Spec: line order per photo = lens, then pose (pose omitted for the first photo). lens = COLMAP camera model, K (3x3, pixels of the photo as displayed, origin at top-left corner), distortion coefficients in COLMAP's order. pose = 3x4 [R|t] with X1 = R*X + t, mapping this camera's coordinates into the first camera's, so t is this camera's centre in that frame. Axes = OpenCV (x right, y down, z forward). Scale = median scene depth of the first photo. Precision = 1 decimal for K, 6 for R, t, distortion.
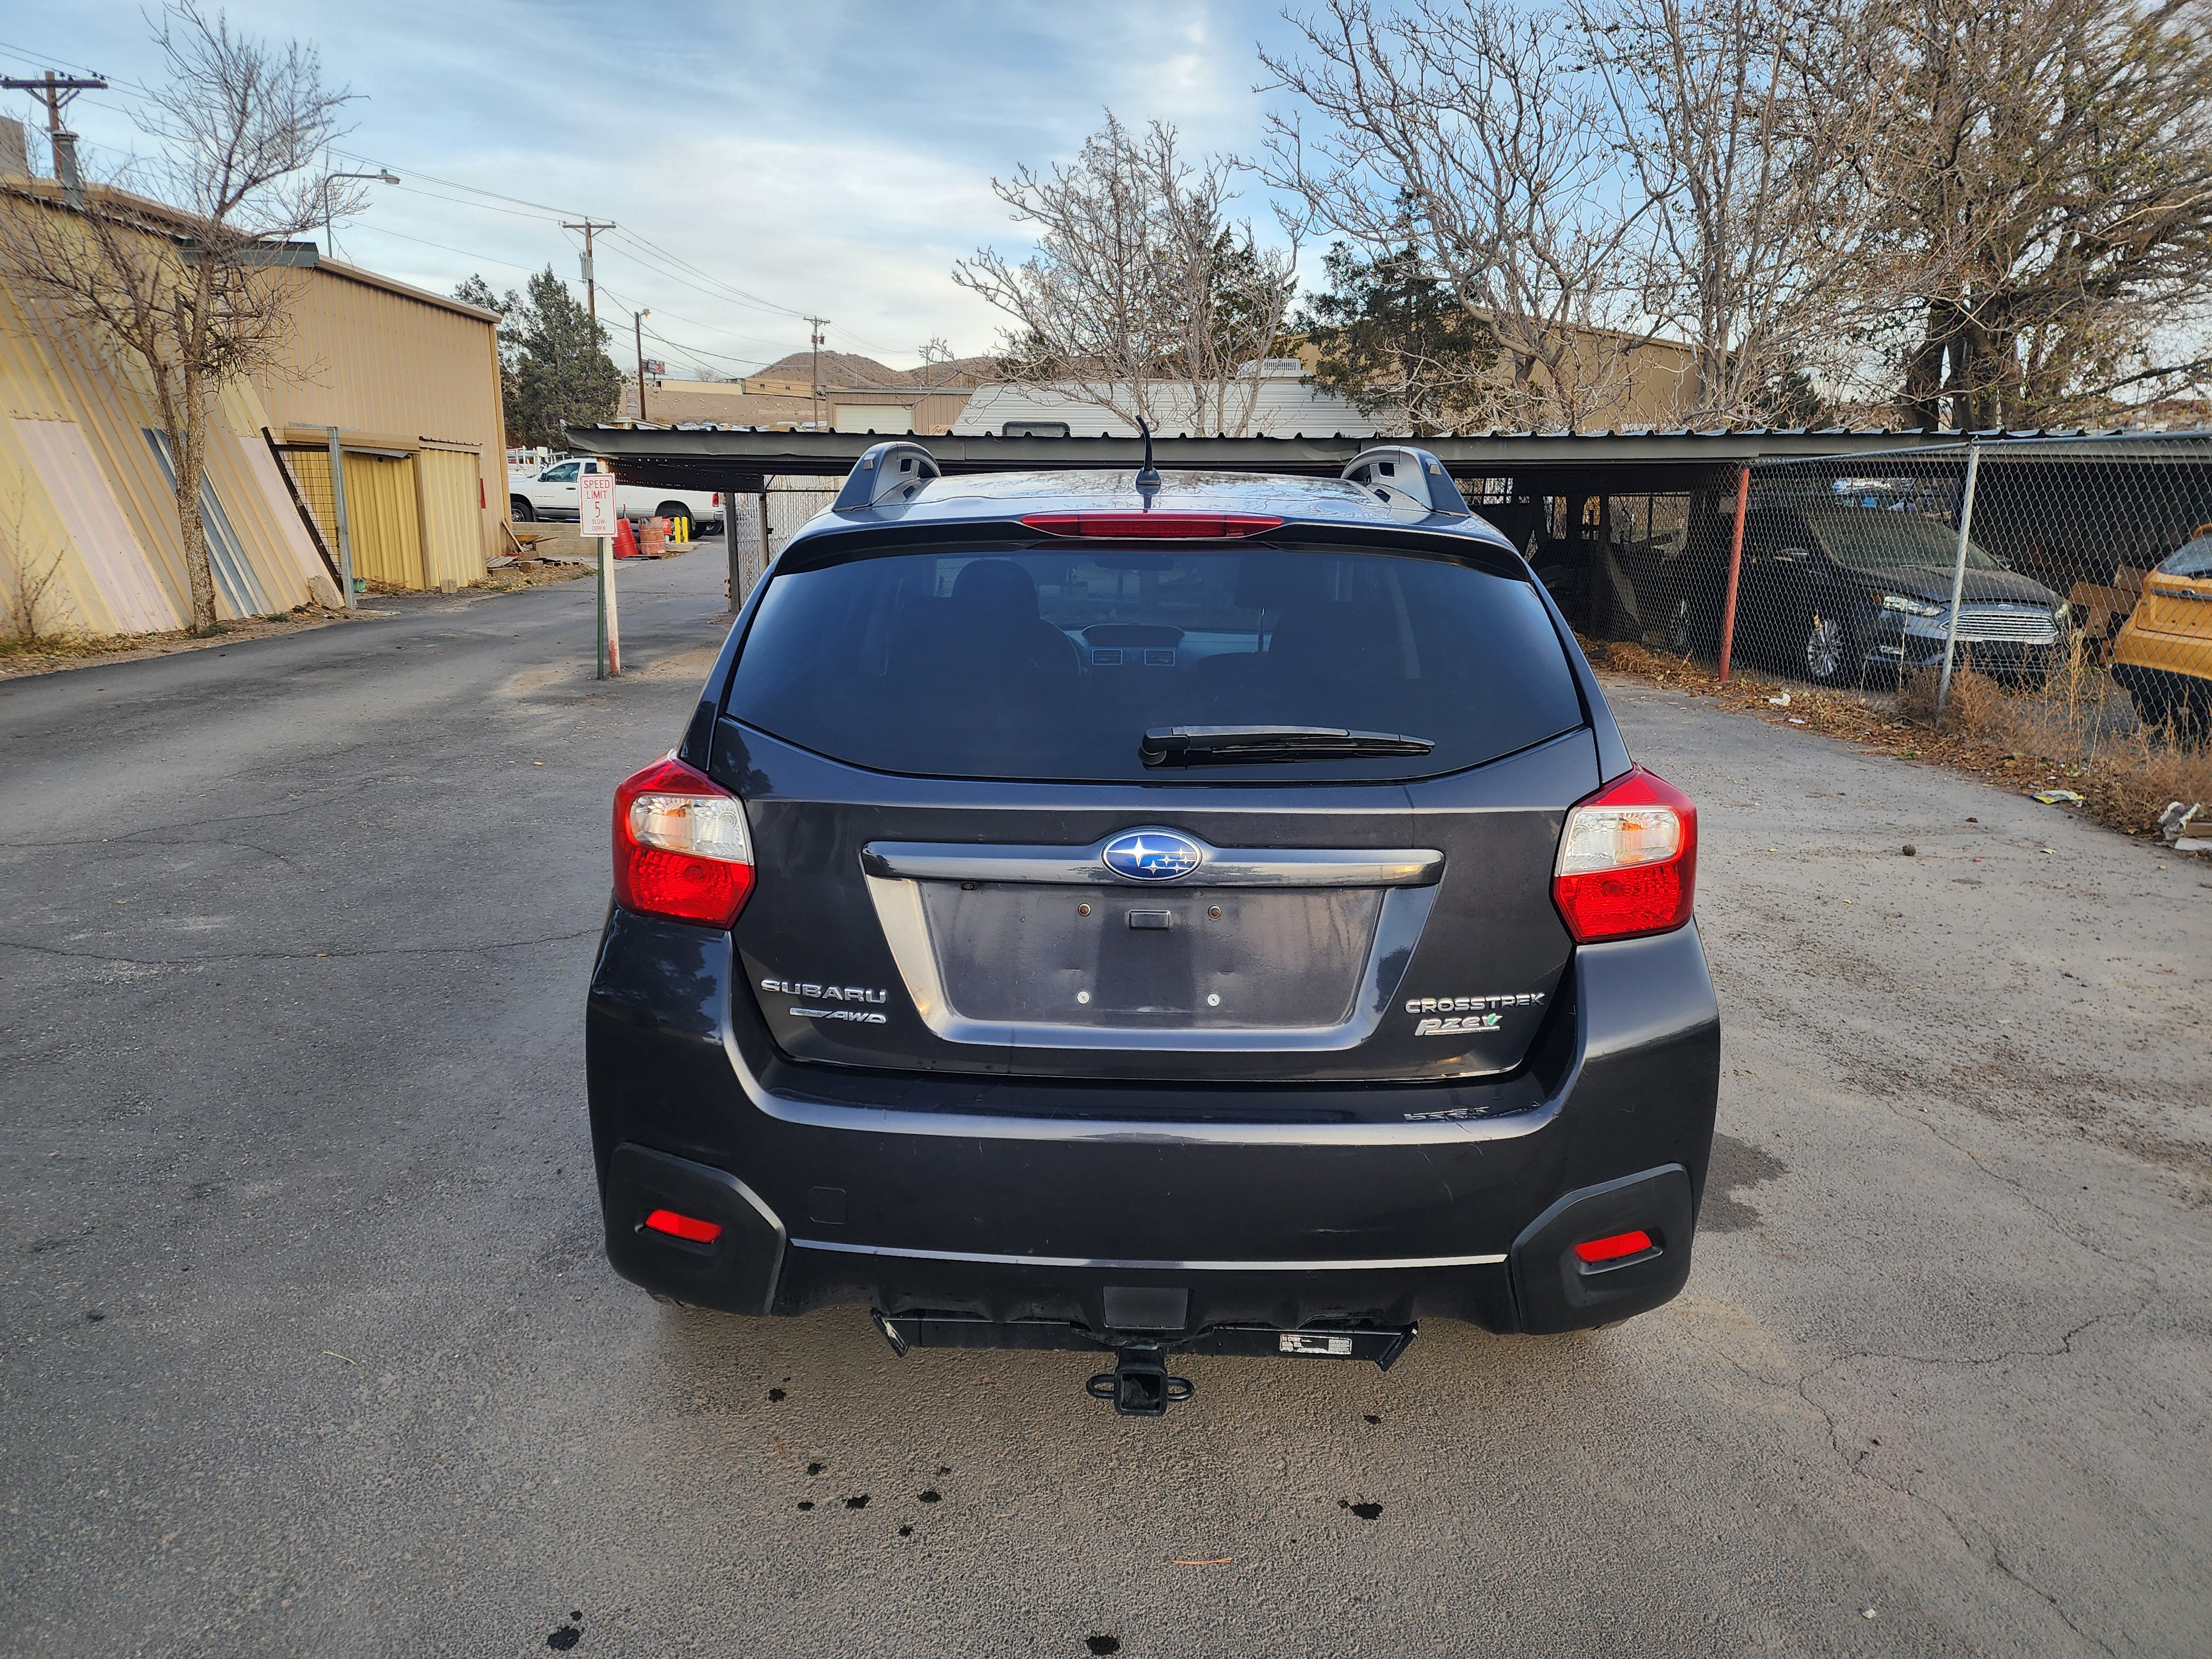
lens RADIAL K [[1444.1, 0, 1096.3], [0, 1444.1, 878.4], [0, 0, 1]] dist [0.063697, -0.051995]
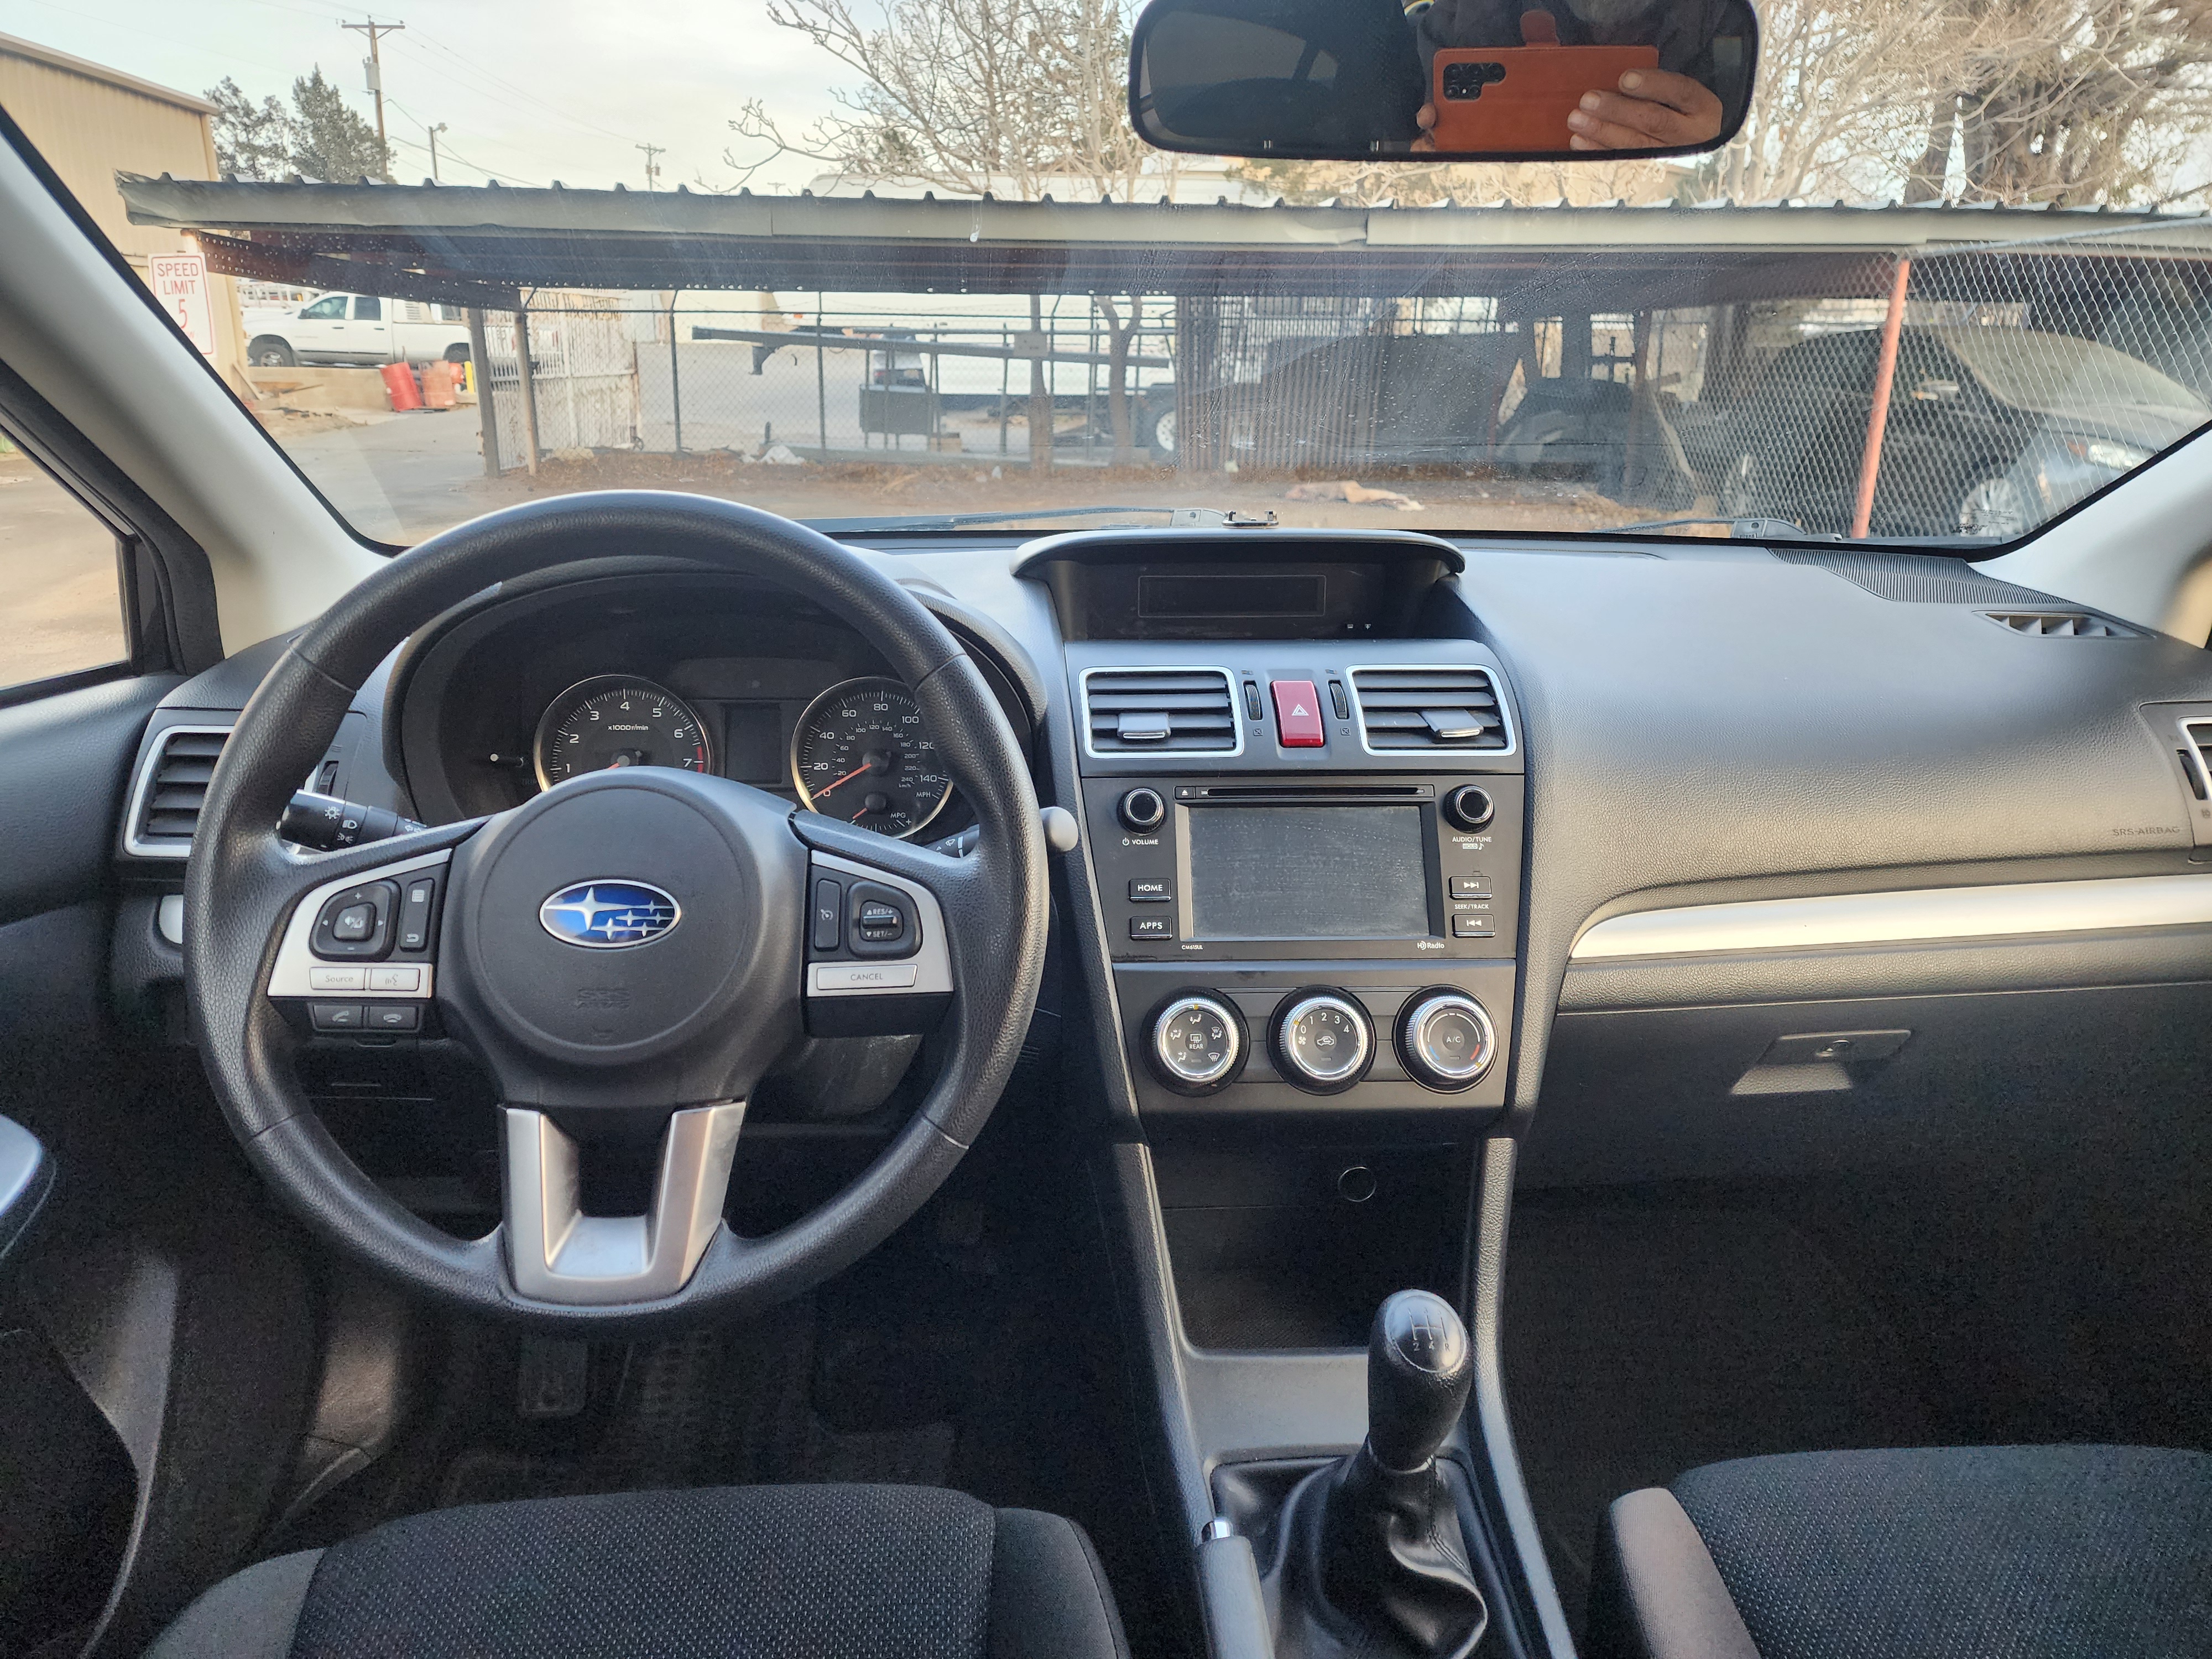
lens RADIAL K [[1489.2, 0, 1086.4], [0, 1489.2, 834.3], [0, 0, 1]] dist [0.052006, -0.056740]
pose [[0.997034, -0.024071, 0.073101, -0.003747], [0.019978, 0.998219, 0.056214, -0.035854], [-0.074324, -0.054587, 0.995739, 0.194149]]
